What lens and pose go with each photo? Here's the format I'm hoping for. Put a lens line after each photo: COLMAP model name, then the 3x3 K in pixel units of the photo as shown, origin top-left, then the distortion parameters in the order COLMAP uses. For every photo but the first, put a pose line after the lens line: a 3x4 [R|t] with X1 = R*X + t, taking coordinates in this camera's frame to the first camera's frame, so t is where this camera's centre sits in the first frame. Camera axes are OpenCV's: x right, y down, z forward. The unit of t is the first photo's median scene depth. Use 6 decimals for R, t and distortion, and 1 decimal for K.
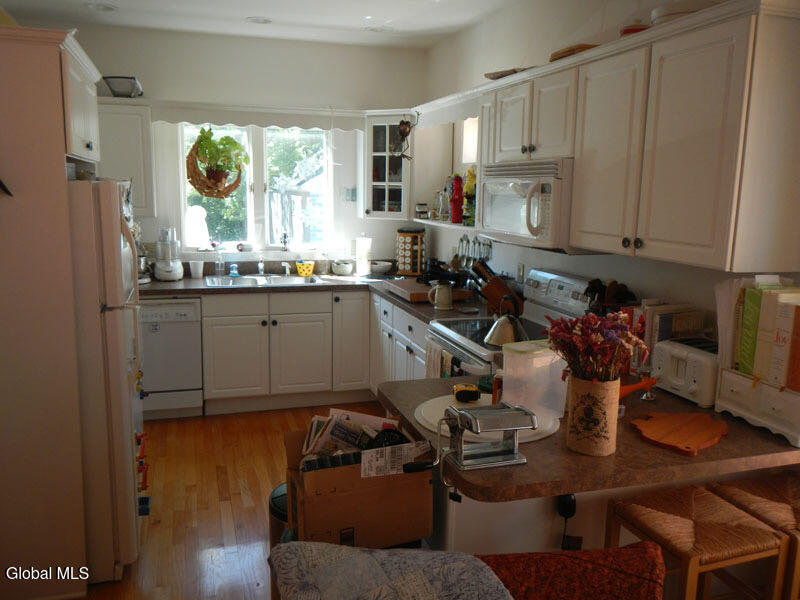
lens RADIAL K [[662.7, 0, 400.0], [0, 662.7, 300.0], [0, 0, 1]] dist [0.000638, -0.001530]
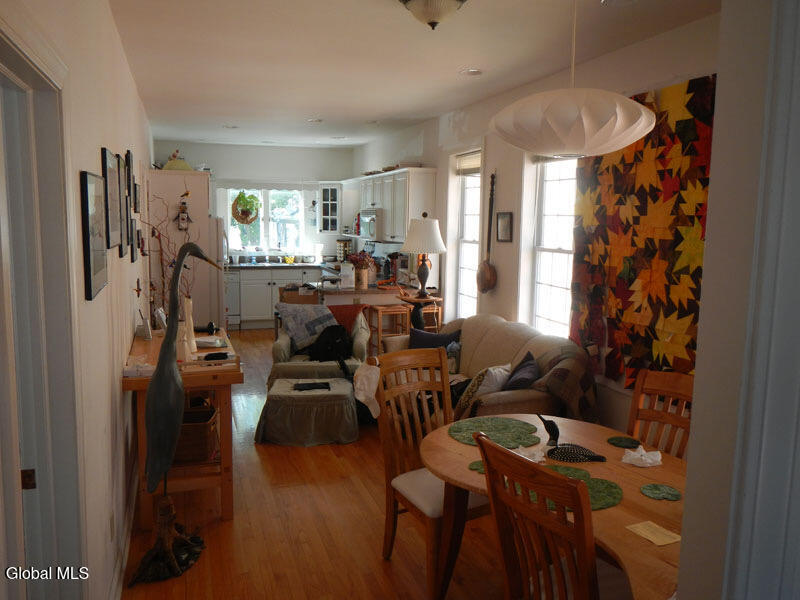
lens RADIAL K [[662.7, 0, 400.0], [0, 662.7, 300.0], [0, 0, 1]] dist [0.000638, -0.001530]
pose [[0.999963, -0.005530, 0.006581, 0.180321], [0.005799, 0.999121, -0.041523, 0.164256], [-0.006345, 0.041560, 0.999116, -1.017659]]
